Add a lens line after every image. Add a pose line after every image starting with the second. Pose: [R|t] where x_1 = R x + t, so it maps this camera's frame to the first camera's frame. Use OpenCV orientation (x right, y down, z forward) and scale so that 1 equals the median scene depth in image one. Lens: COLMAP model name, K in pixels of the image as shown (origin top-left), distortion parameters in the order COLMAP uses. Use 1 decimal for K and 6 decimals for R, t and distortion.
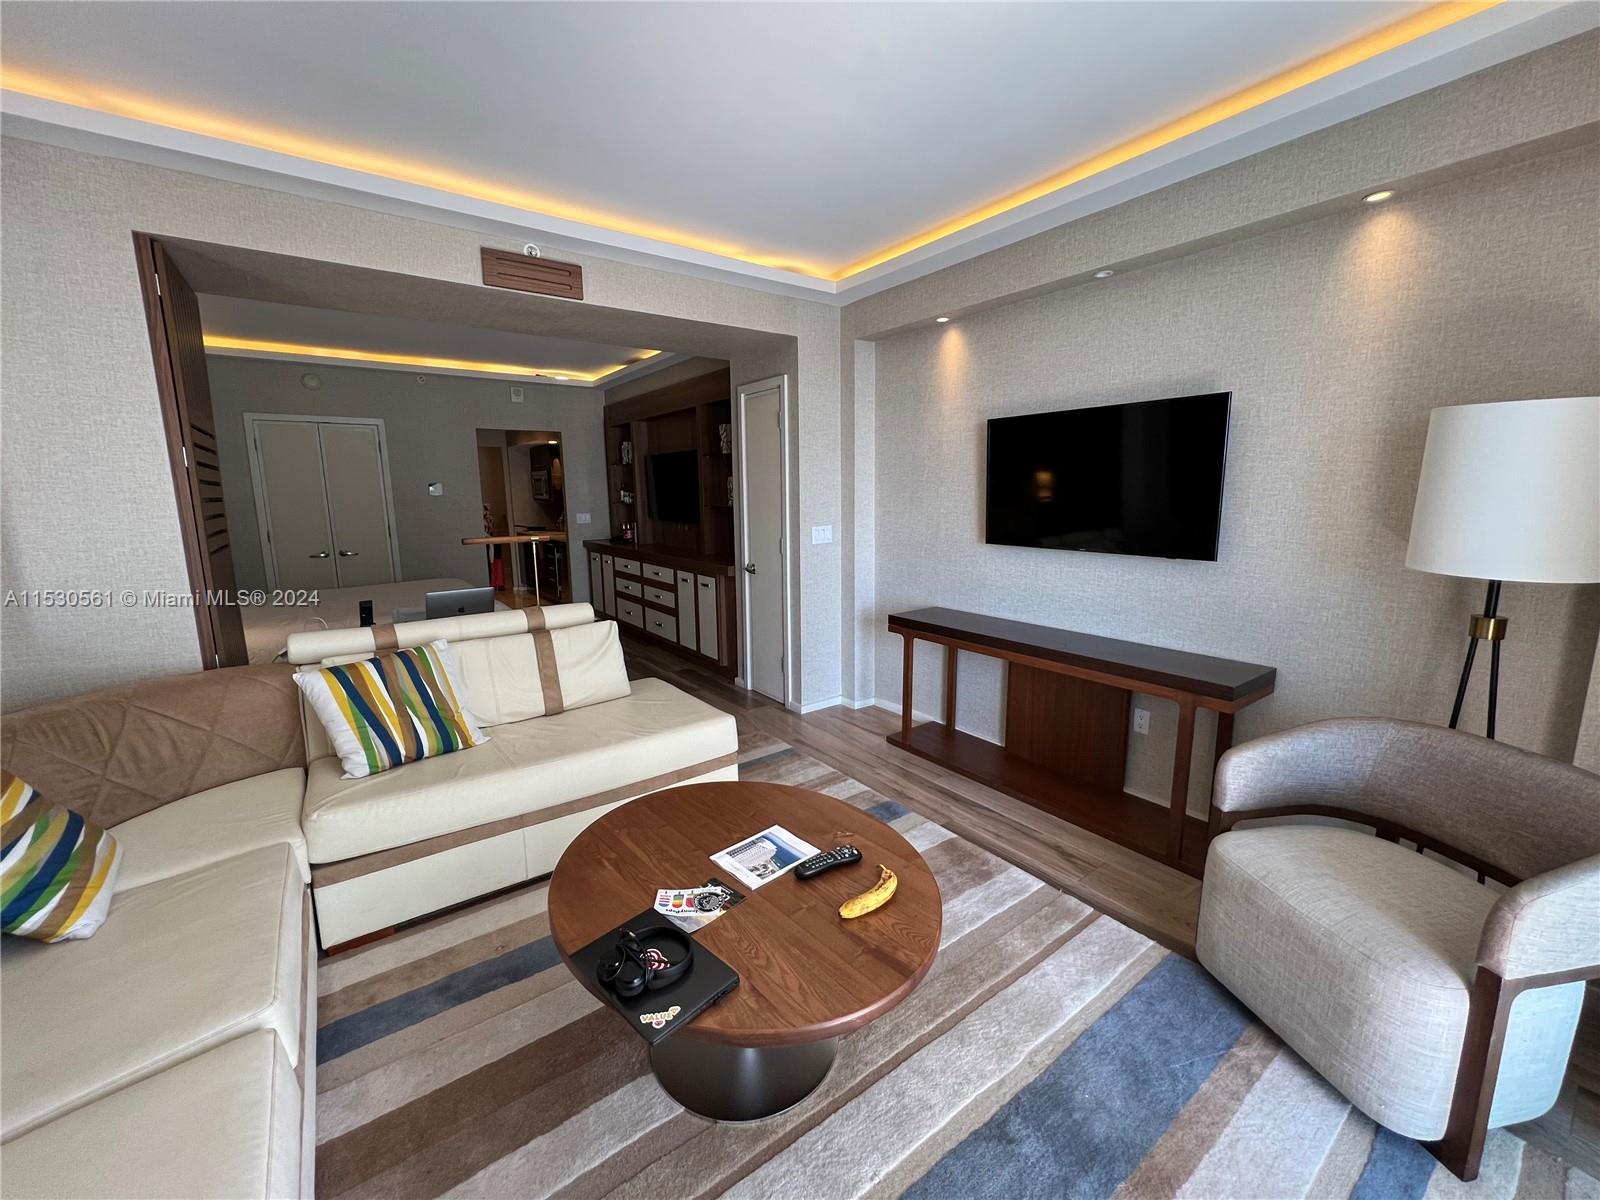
lens RADIAL K [[638.3, 0, 798.6], [0, 638.3, 596.9], [0, 0, 1]] dist [-0.004710, 0.001178]
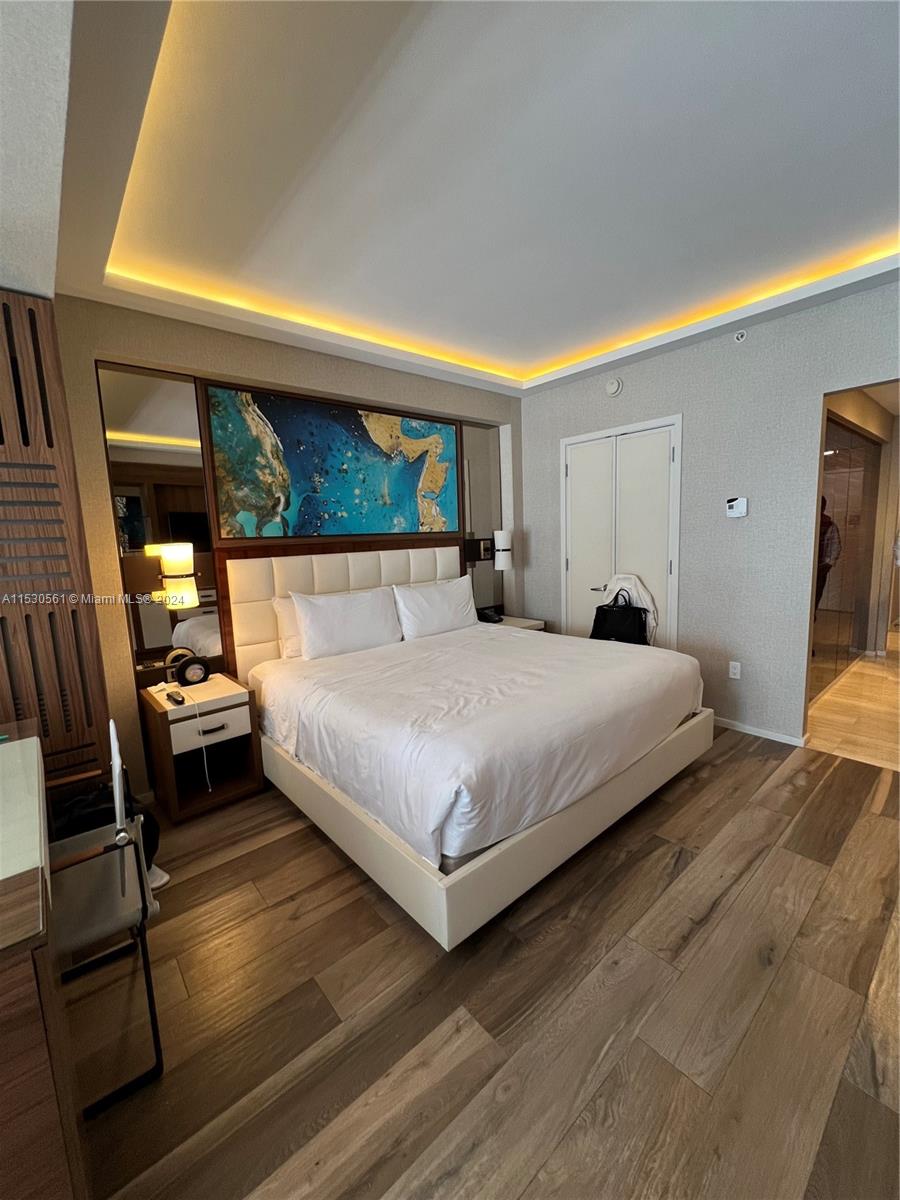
lens RADIAL K [[478.7, 0, 449.5], [0, 478.7, 600.7], [0, 0, 1]] dist [-0.004710, 0.001178]
pose [[0.076047, 0.146829, -0.986234, -0.206879], [-0.128400, 0.982306, 0.136343, -0.219733], [0.988803, 0.116264, 0.093554, 1.419089]]
